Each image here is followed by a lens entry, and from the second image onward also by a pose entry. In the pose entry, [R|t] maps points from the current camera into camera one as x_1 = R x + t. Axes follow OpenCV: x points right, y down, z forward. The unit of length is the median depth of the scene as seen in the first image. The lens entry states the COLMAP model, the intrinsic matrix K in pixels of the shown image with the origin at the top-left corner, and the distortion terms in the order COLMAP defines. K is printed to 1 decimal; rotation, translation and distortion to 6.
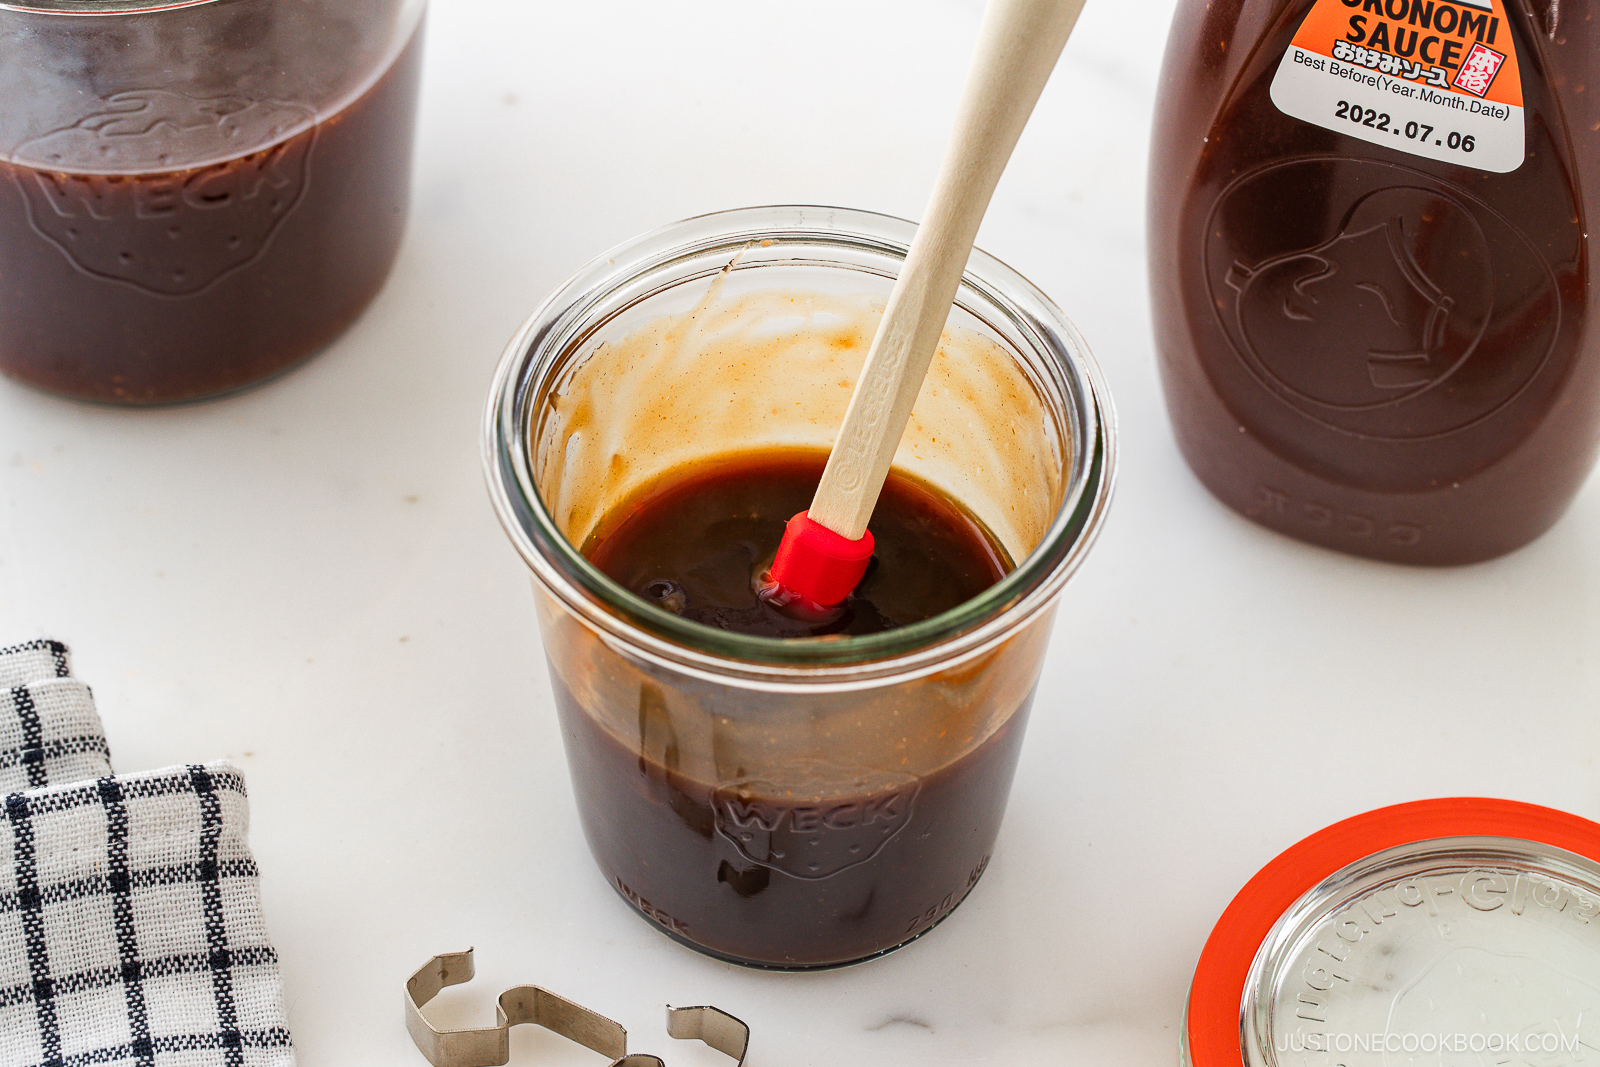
lens RADIAL K [[5831.5, 0, 800.0], [0, 5831.5, 533.5], [0, 0, 1]] dist [-0.092431, 0.987452]
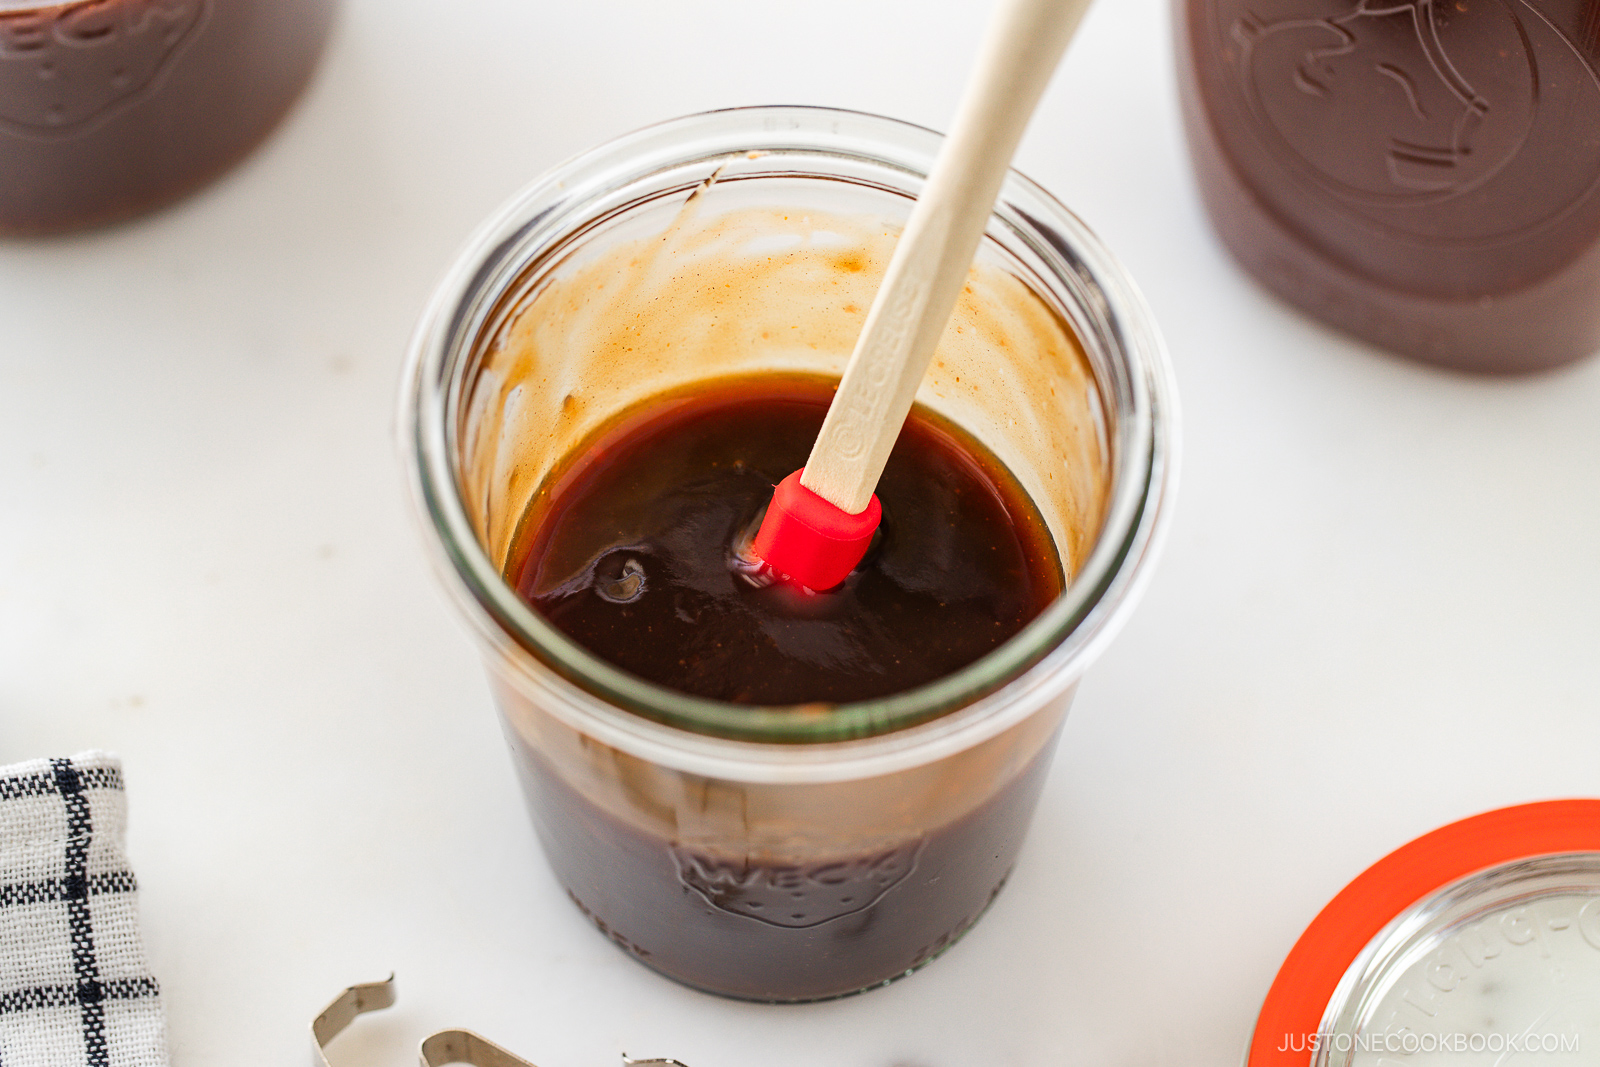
lens RADIAL K [[5831.5, 0, 800.0], [0, 5831.5, 533.5], [0, 0, 1]] dist [-0.092431, 0.987452]
pose [[0.999434, 0.021137, -0.026164, 0.022977], [-0.016009, 0.983048, 0.182646, -0.146231], [0.029581, -0.182123, 0.982831, 0.191941]]
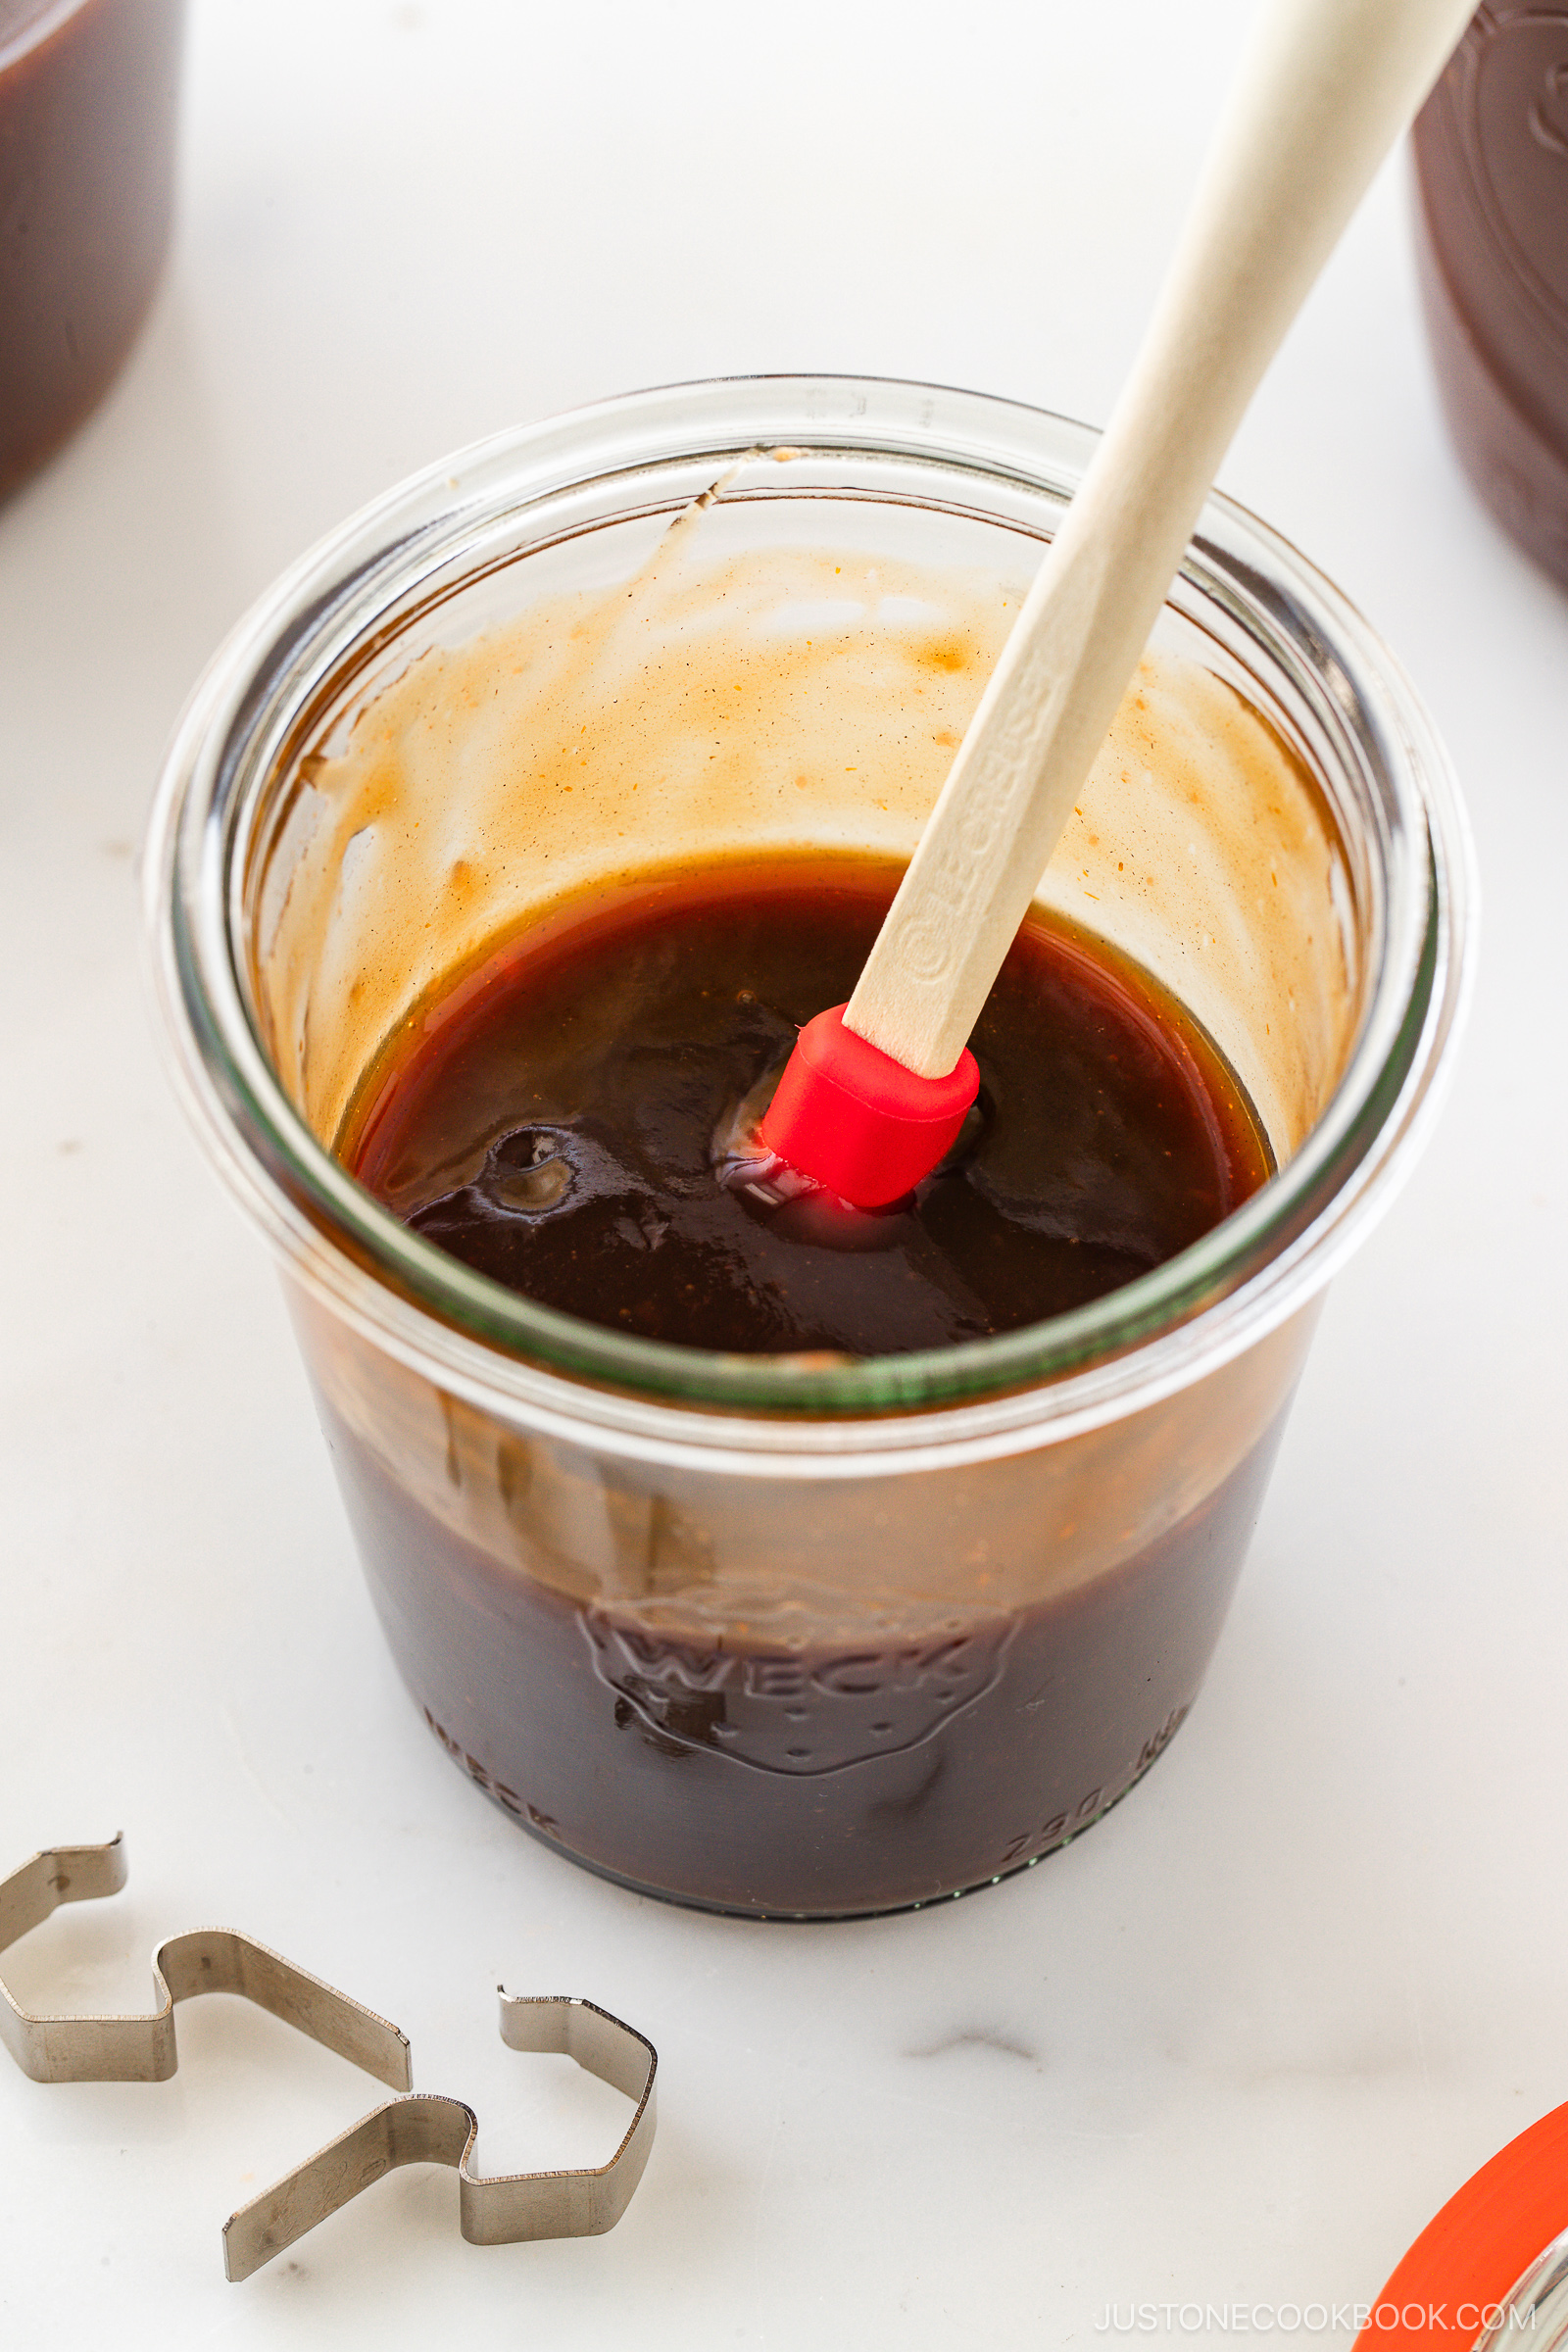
lens RADIAL K [[8572.3, 0, 784.0], [0, 8572.3, 1176.0], [0, 0, 1]] dist [-0.092431, 0.987452]
pose [[0.995164, 0.067024, -0.071807, 0.048590], [-0.057476, 0.990152, 0.127651, -0.080939], [0.079656, -0.122907, 0.989216, 0.295037]]
